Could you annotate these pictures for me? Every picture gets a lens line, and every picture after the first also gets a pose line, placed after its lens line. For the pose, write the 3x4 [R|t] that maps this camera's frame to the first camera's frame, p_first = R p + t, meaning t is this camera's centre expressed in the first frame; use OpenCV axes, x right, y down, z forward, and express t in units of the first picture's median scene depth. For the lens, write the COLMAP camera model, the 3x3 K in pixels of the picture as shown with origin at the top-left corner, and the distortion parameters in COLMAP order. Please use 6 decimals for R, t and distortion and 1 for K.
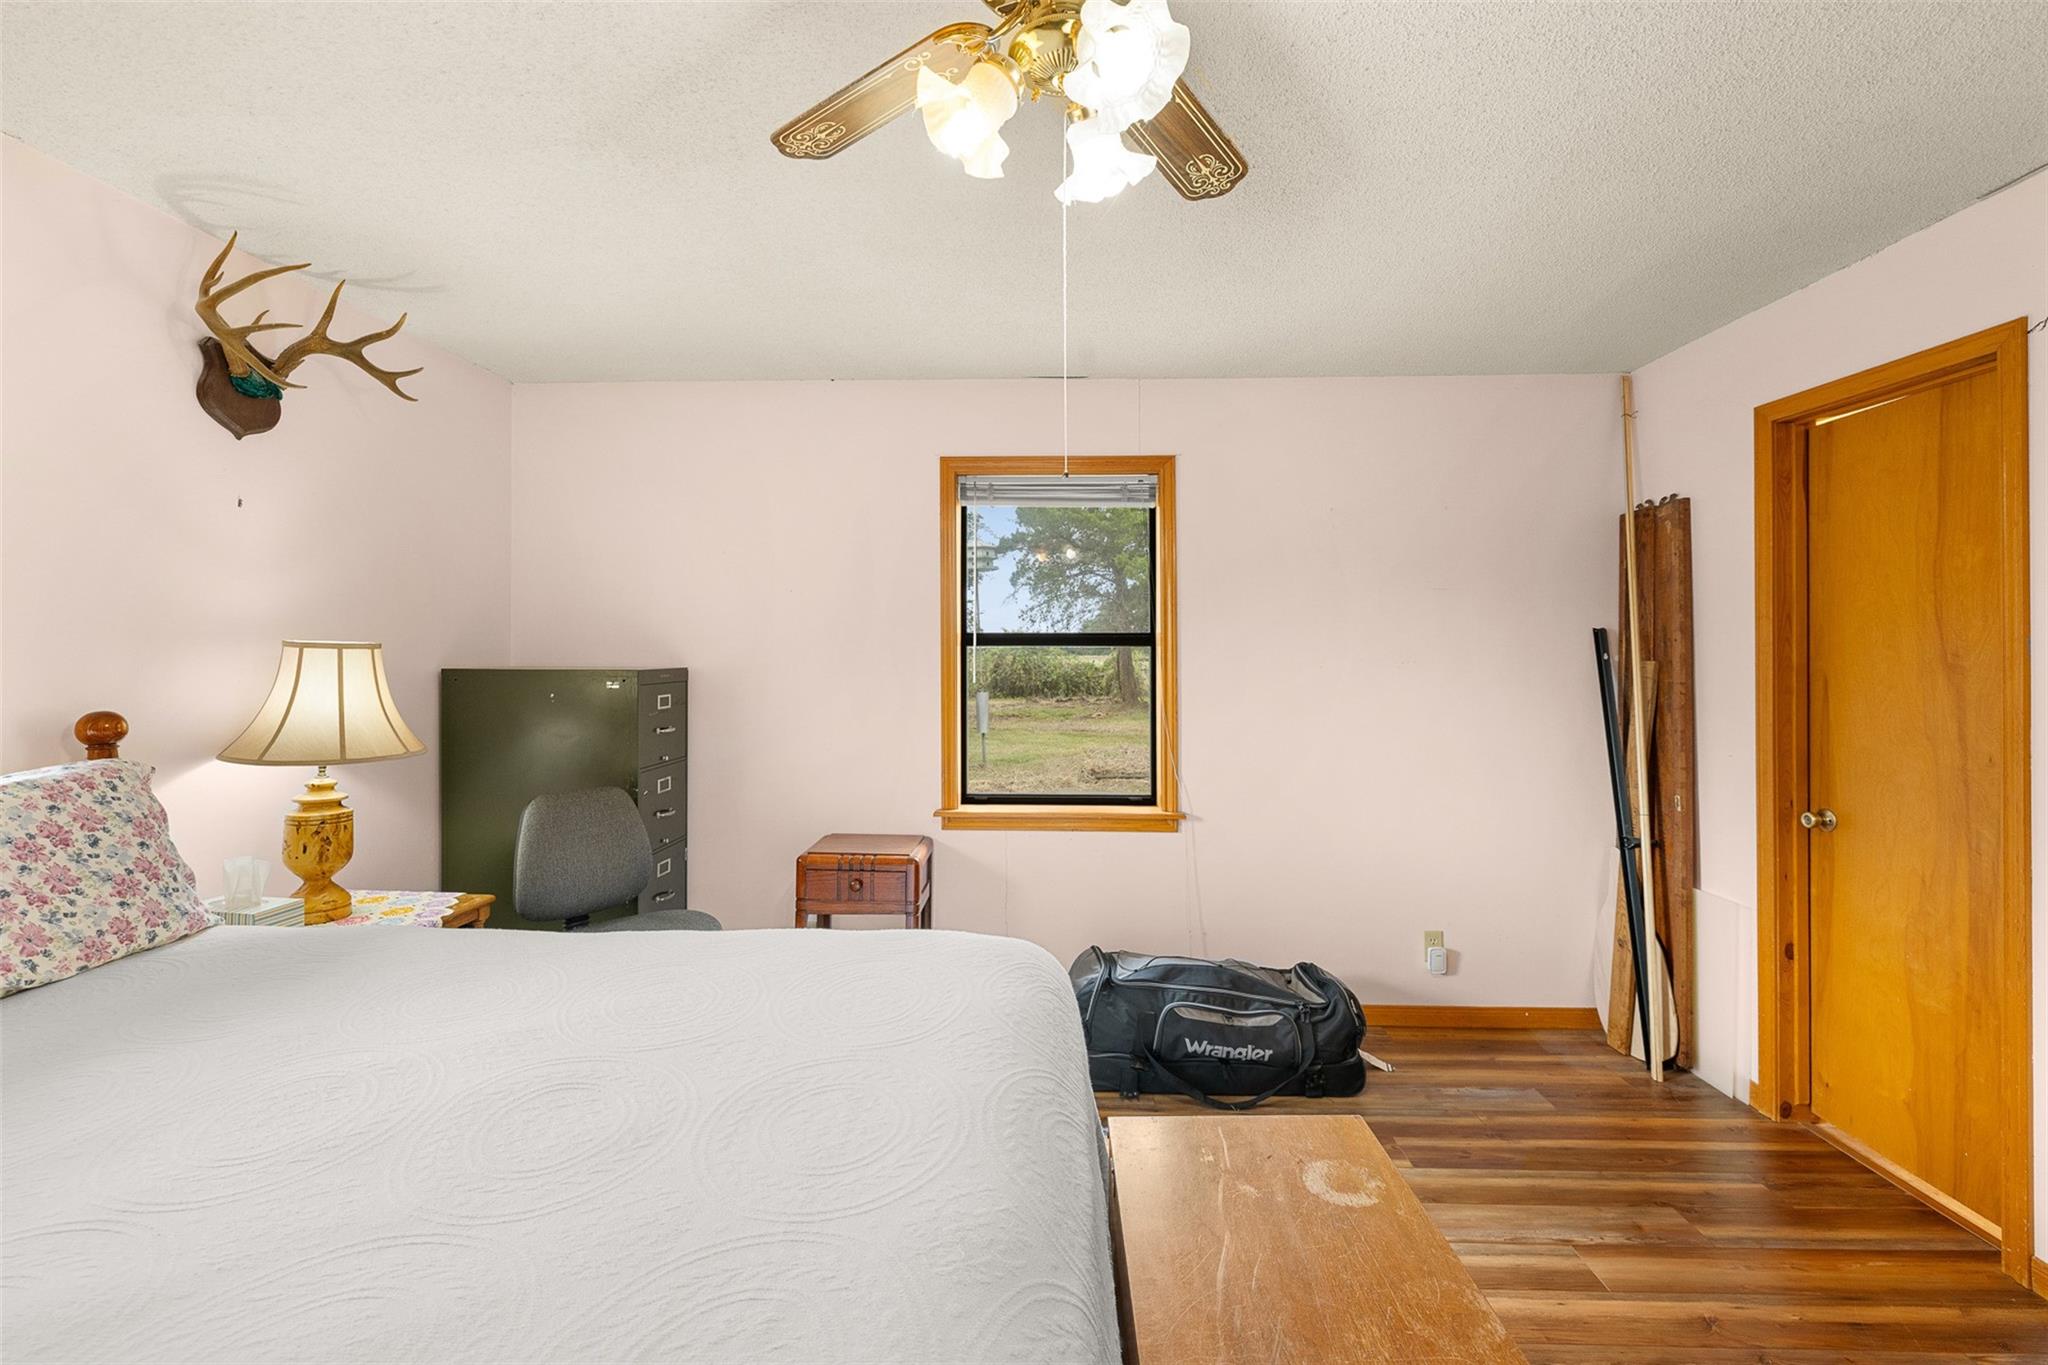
lens RADIAL K [[876.6, 0, 1030.9], [0, 876.6, 649.3], [0, 0, 1]] dist [0.001354, 0.000094]
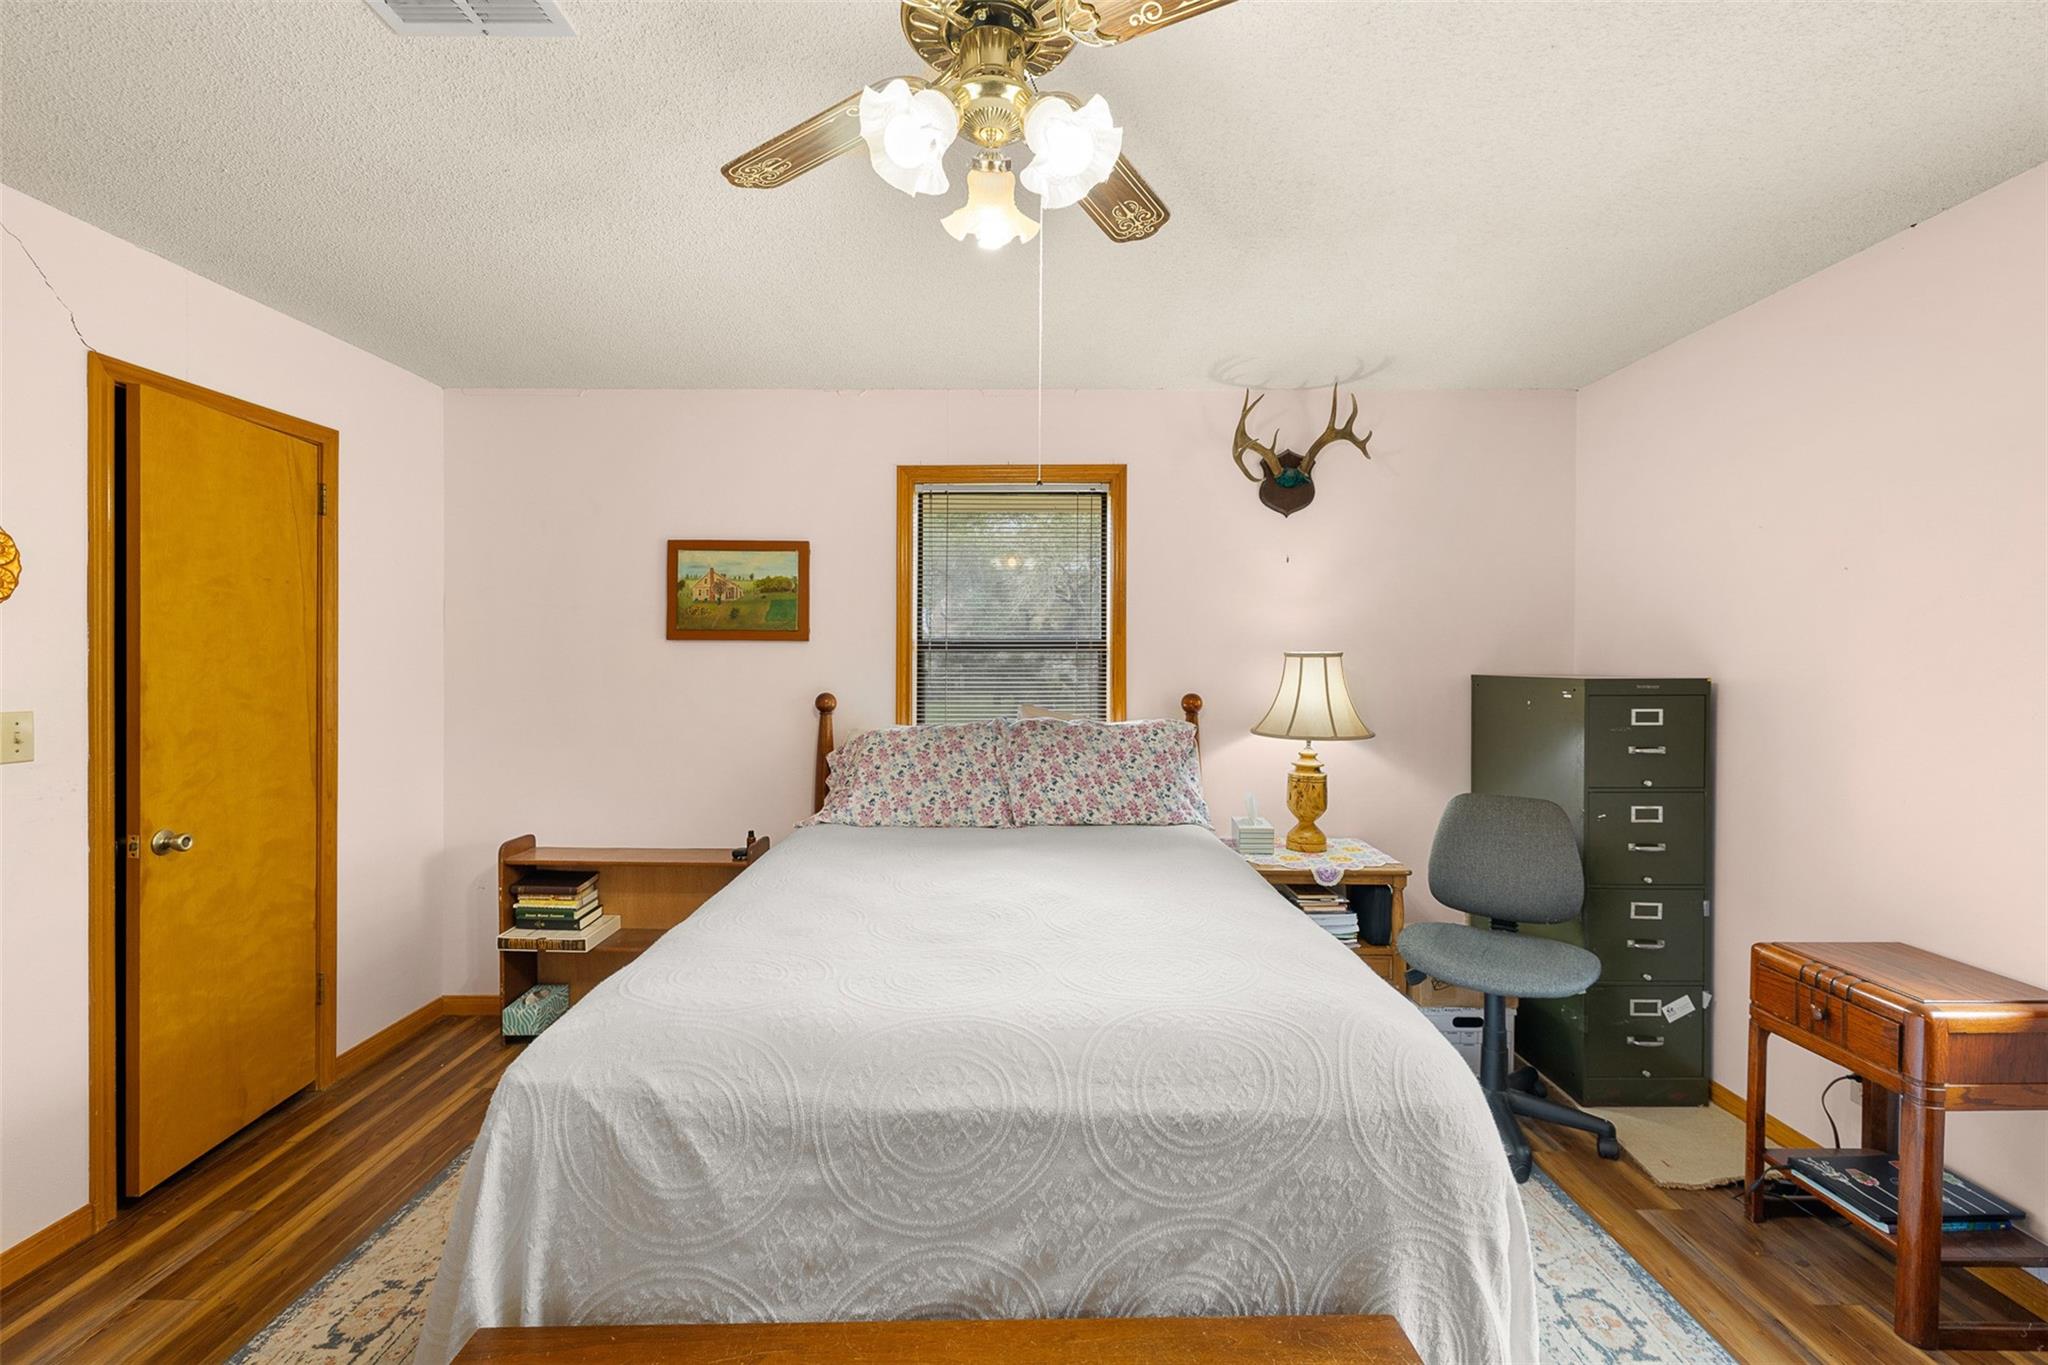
lens RADIAL K [[876.6, 0, 1024.7], [0, 876.6, 674.0], [0, 0, 1]] dist [0.001354, 0.000094]
pose [[0.033410, 0.012798, -0.999360, 0.582379], [0.003354, 0.999911, 0.012917, 0.006350], [0.999436, -0.003783, 0.033364, 0.508301]]
